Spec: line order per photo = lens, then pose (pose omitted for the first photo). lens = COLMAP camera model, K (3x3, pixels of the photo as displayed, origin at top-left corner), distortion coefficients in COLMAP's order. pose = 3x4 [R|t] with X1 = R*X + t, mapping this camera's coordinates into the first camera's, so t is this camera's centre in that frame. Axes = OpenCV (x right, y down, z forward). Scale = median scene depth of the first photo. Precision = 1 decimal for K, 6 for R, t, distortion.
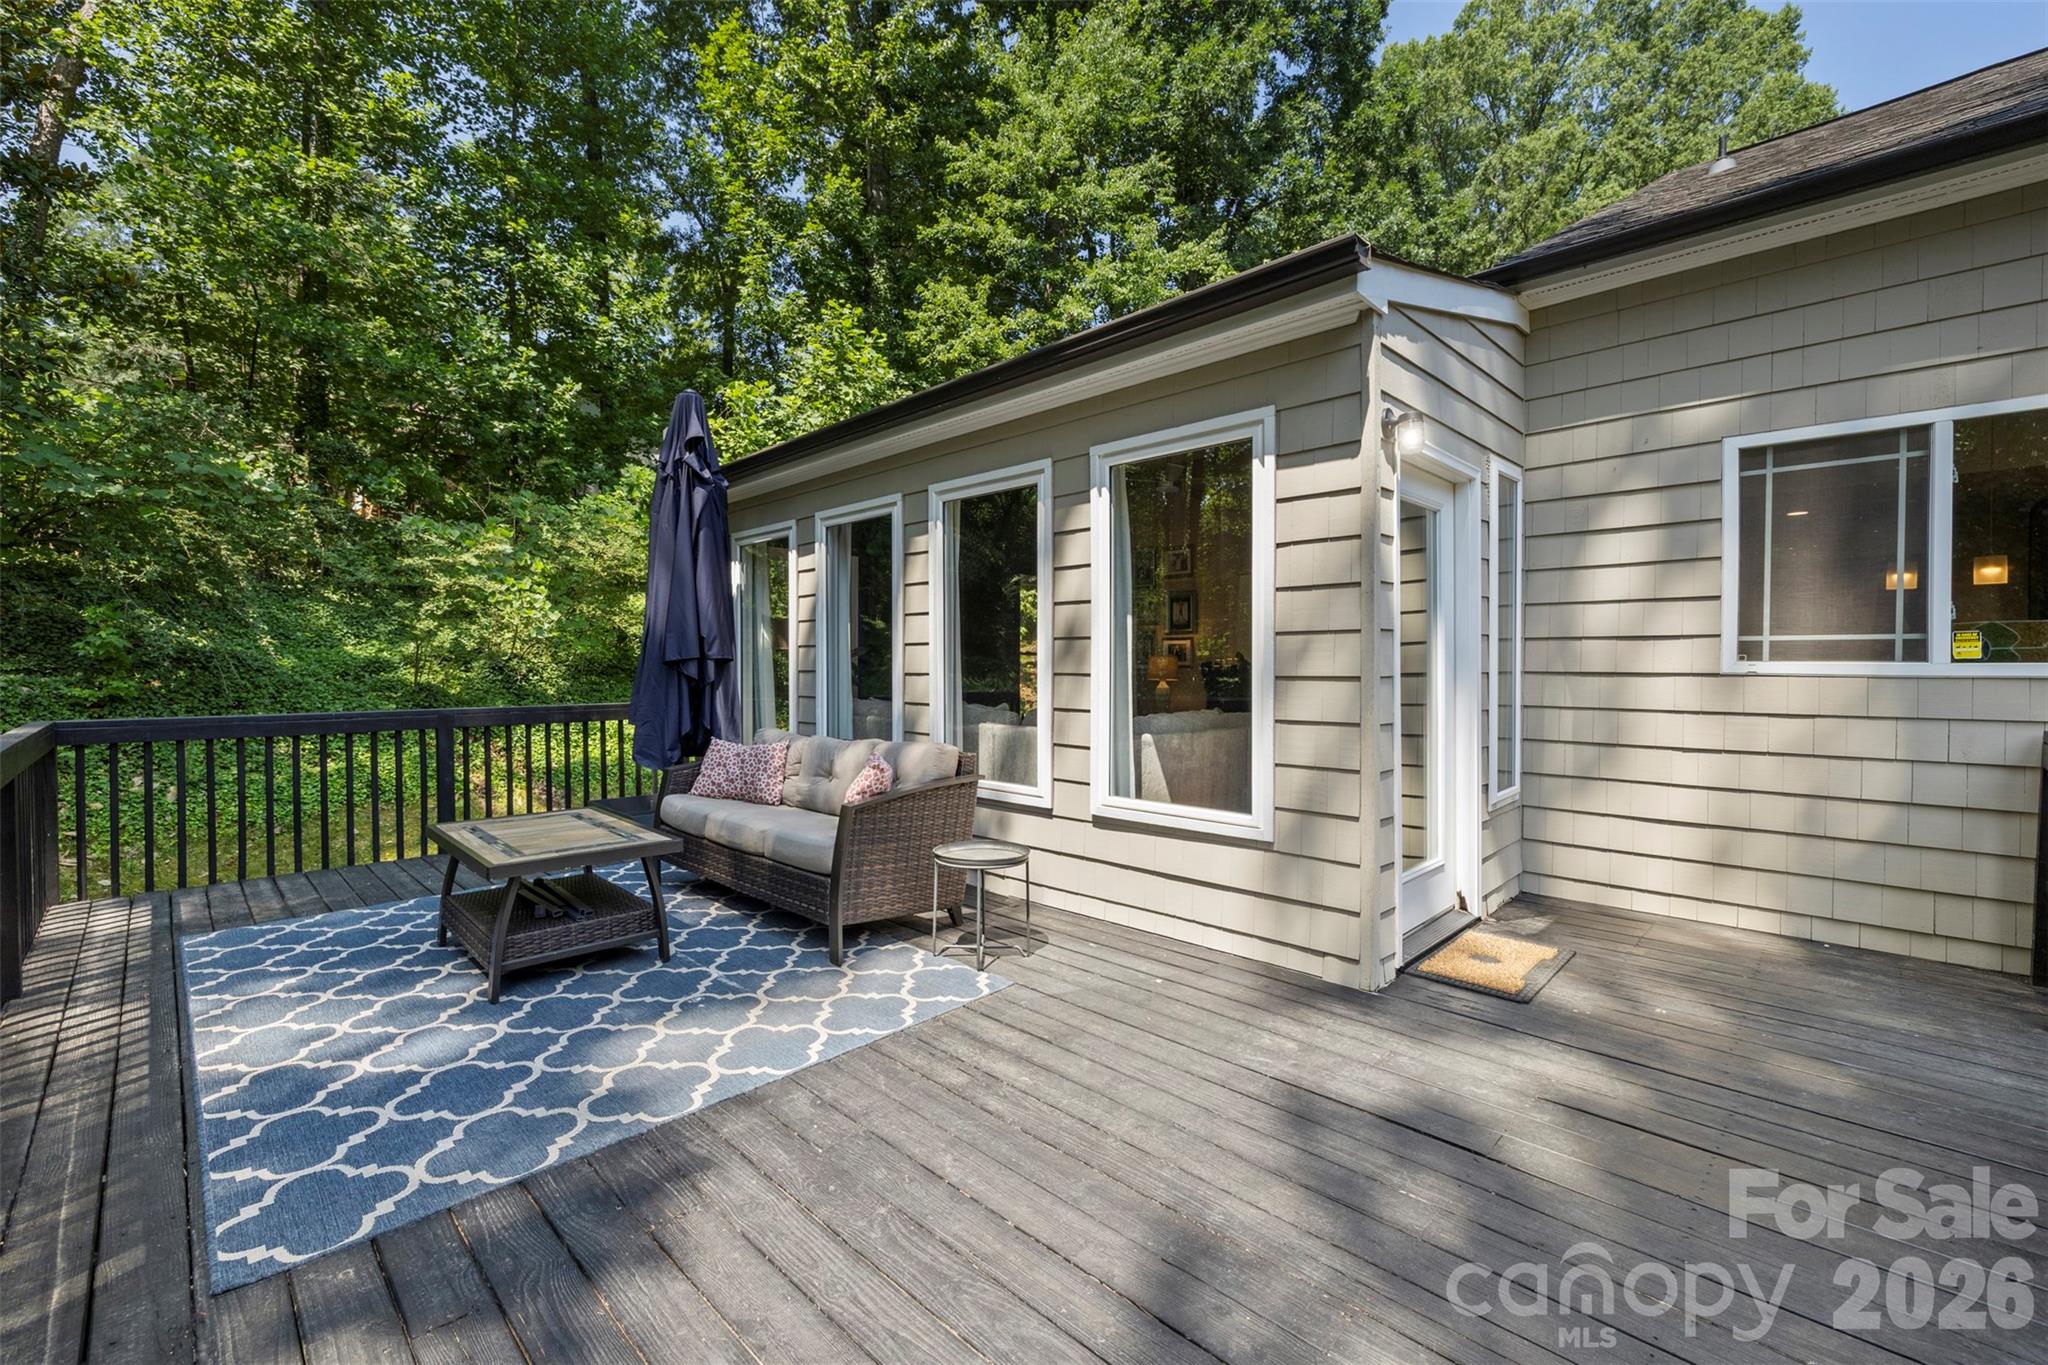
lens RADIAL K [[848.3, 0, 1024.0], [0, 848.3, 682.5], [0, 0, 1]] dist [-0.000557, -0.000007]
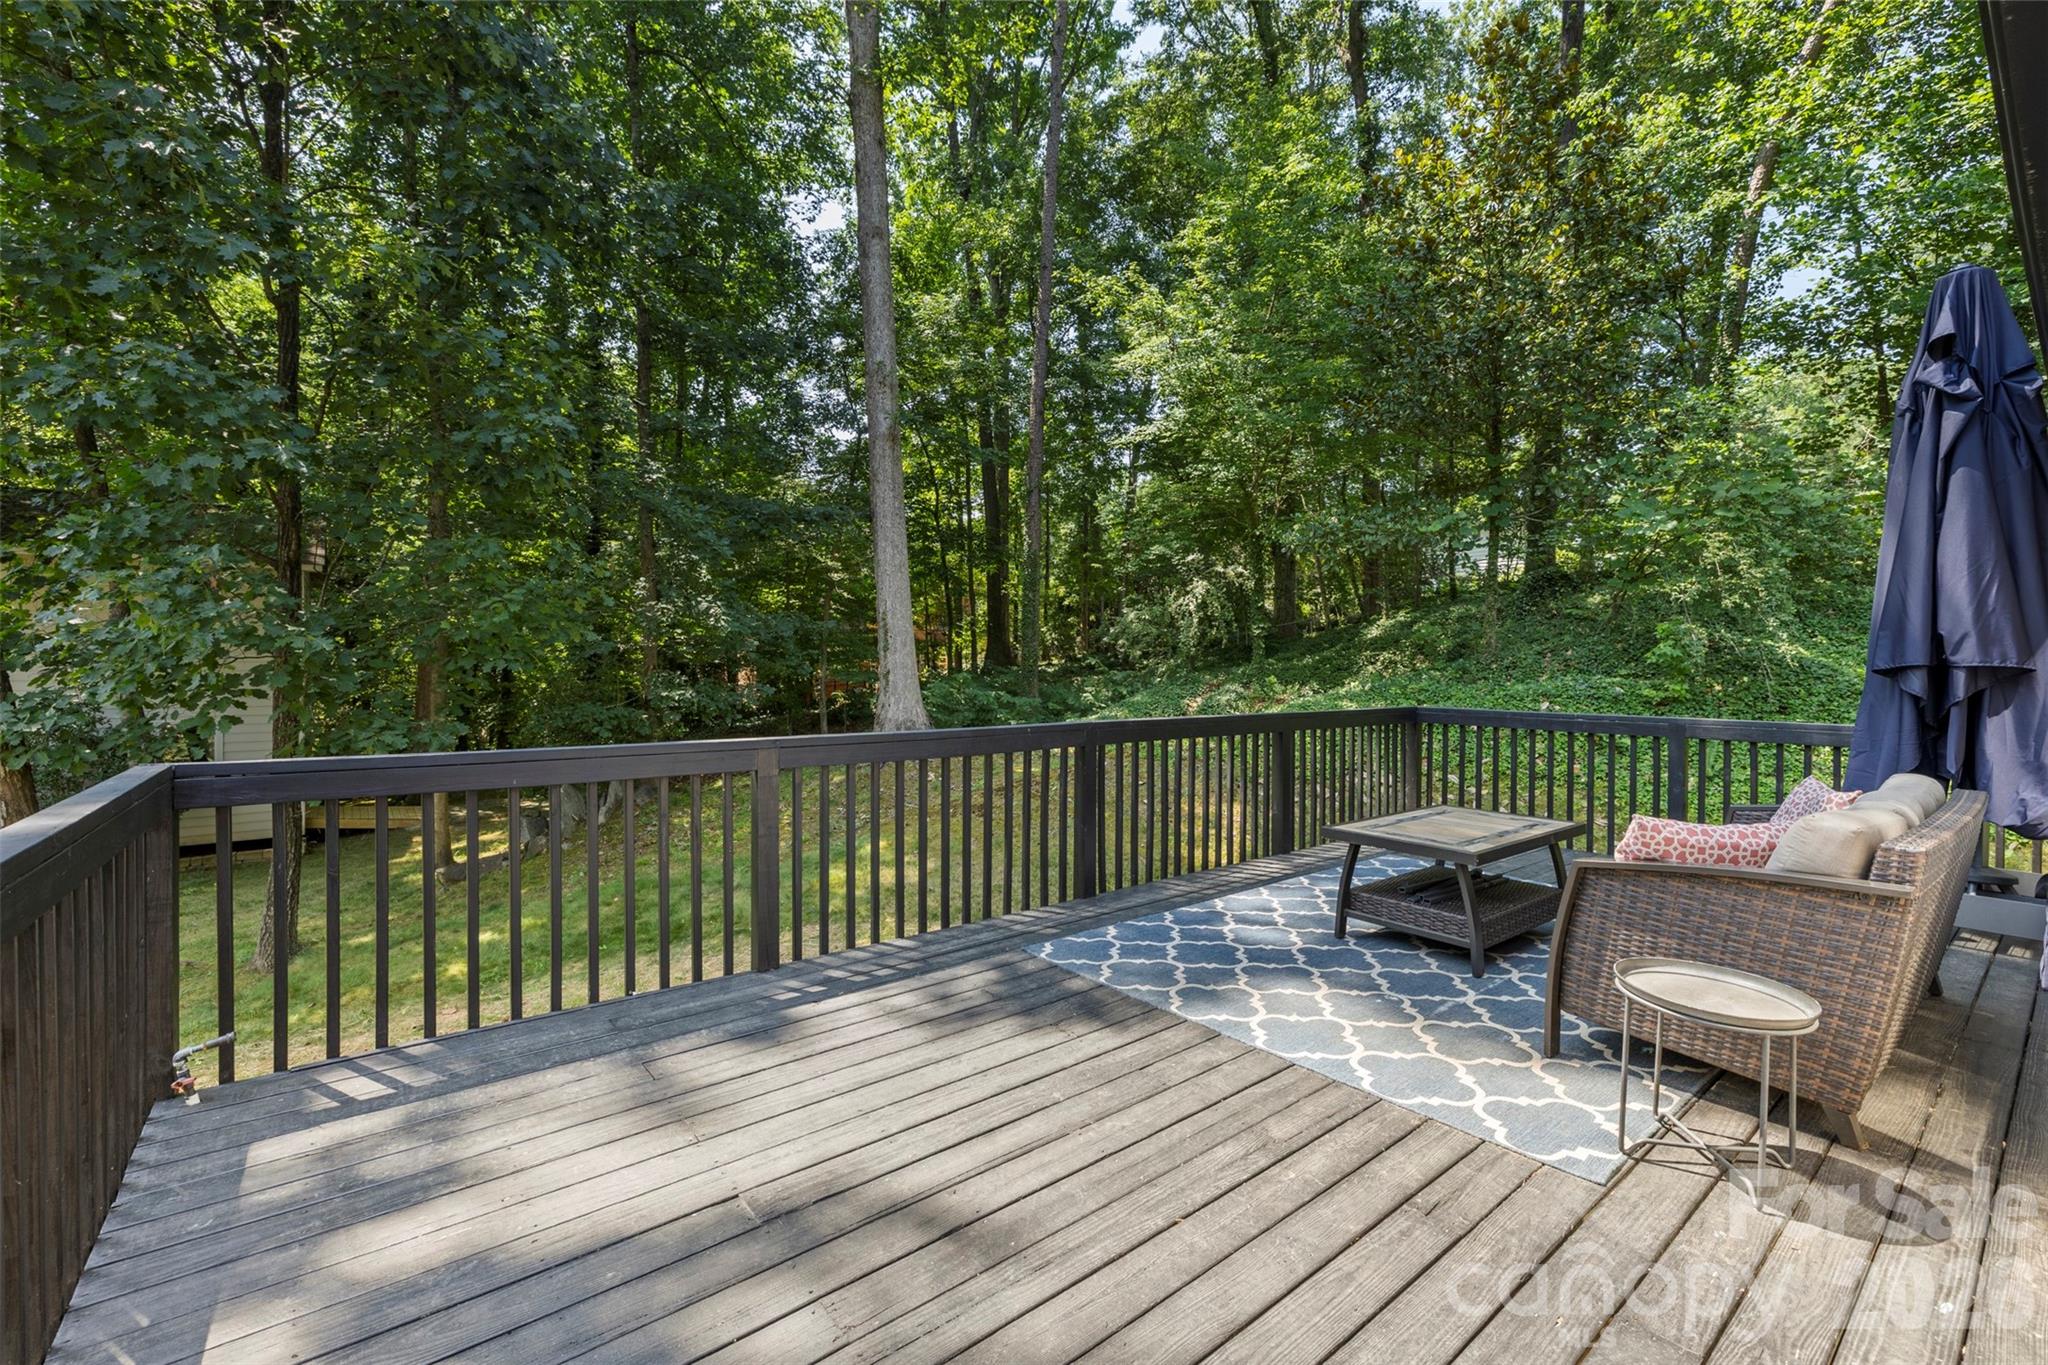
lens RADIAL K [[848.3, 0, 1024.0], [0, 848.3, 682.5], [0, 0, 1]] dist [-0.000557, -0.000007]
pose [[-0.126292, 0.019341, -0.991805, 0.243125], [-0.027085, 0.999370, 0.022937, -0.007684], [0.991623, 0.029760, -0.125688, 0.237885]]
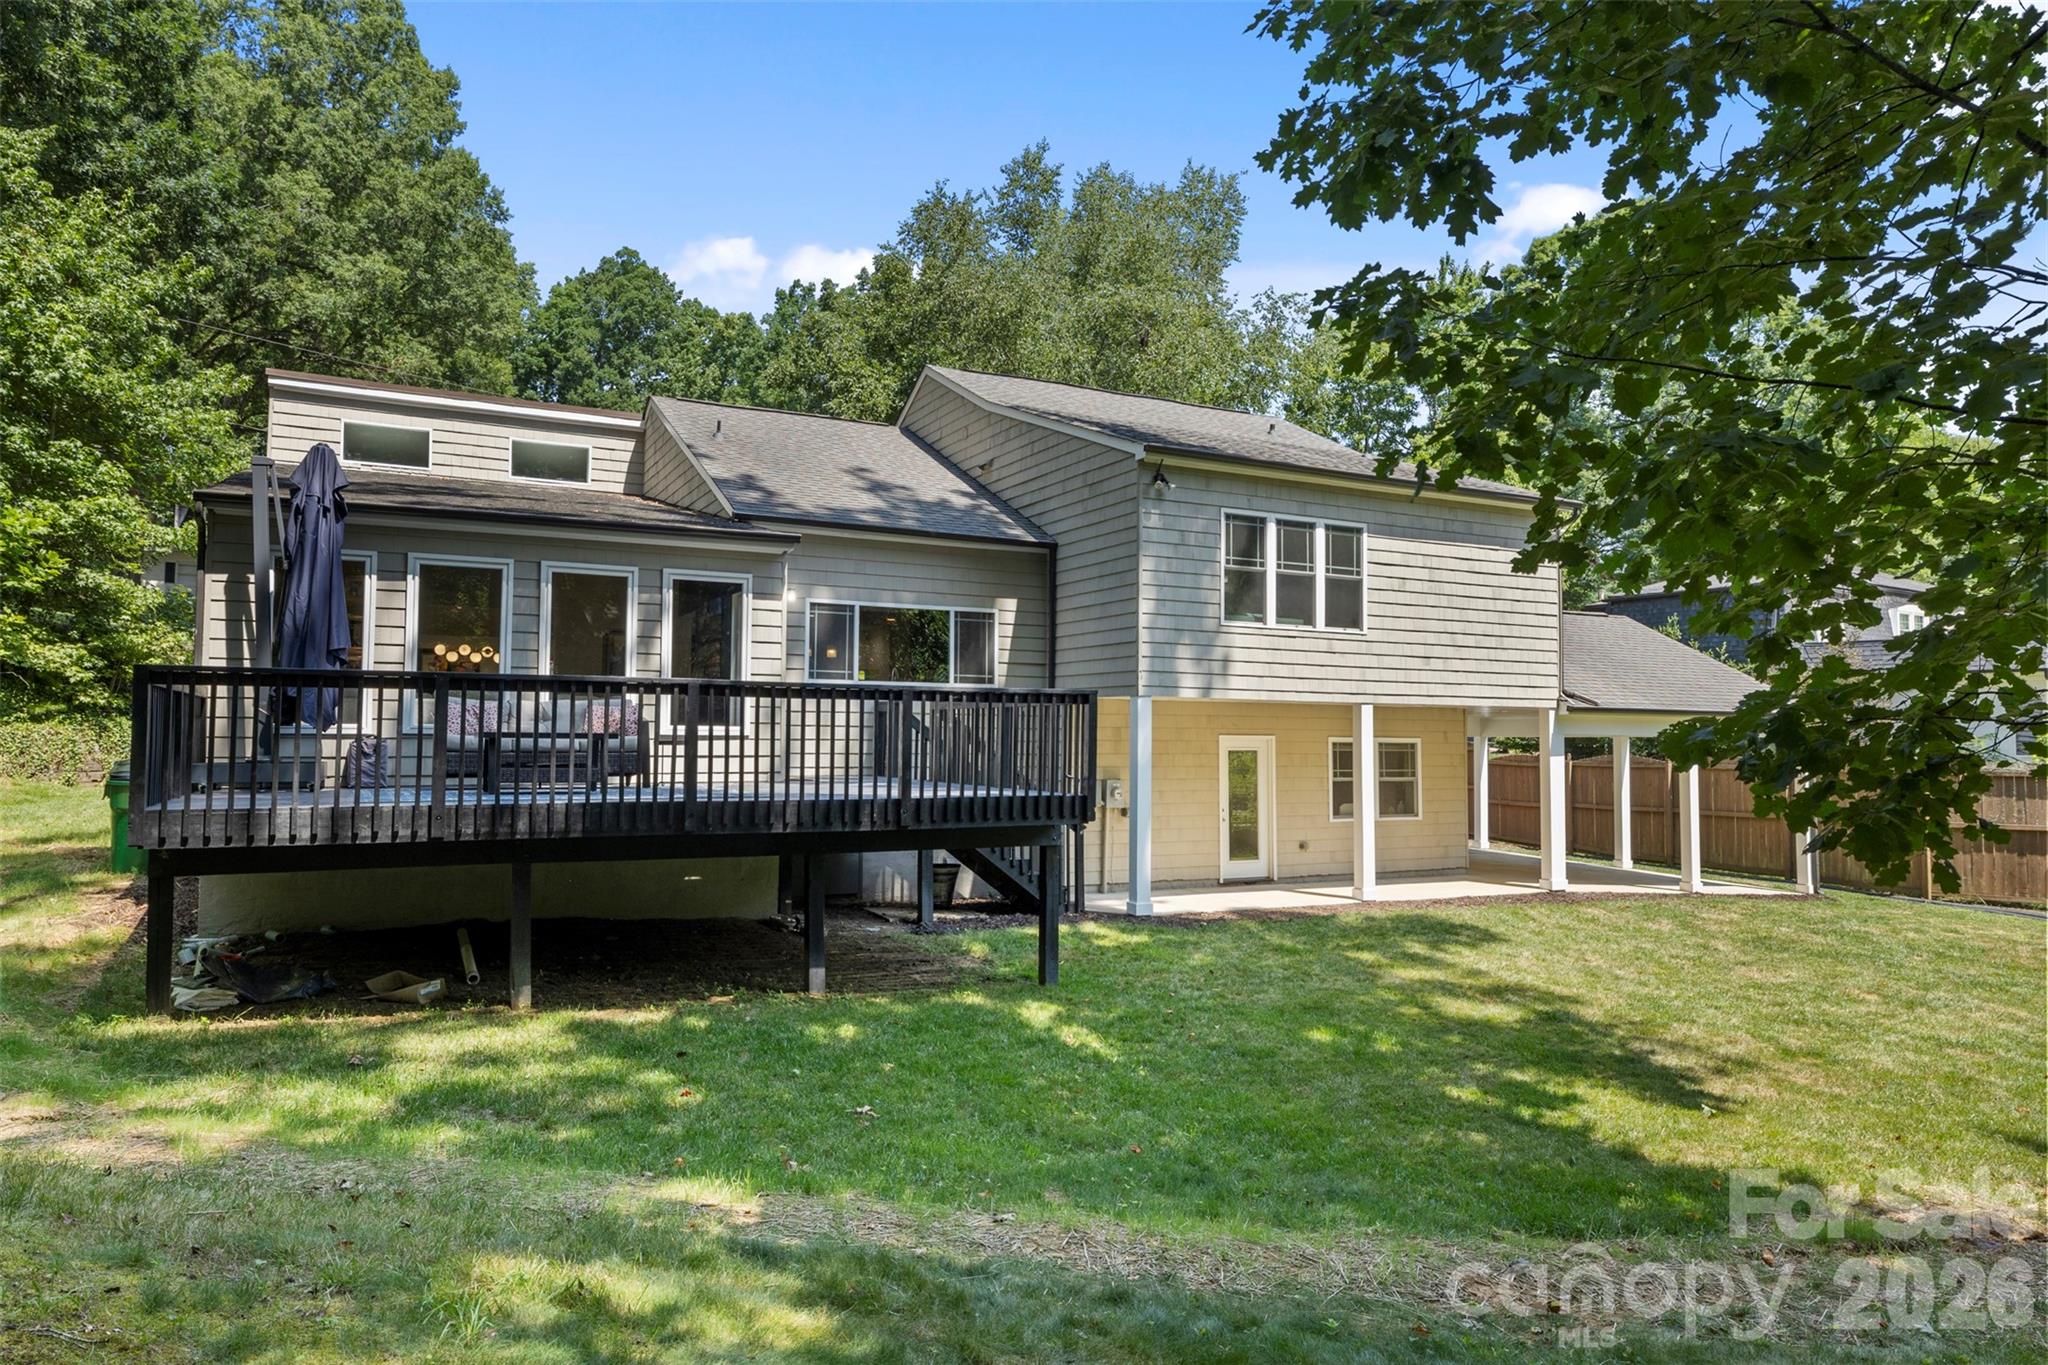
lens RADIAL K [[1302.7, 0, 1024.0], [0, 1302.7, 682.5], [0, 0, 1]] dist [0.002345, 0.000220]
pose [[0.310204, 0.045651, 0.949573, -1.555697], [0.016420, 0.998440, -0.053364, 0.117793], [-0.950528, 0.032146, 0.308971, -0.510672]]
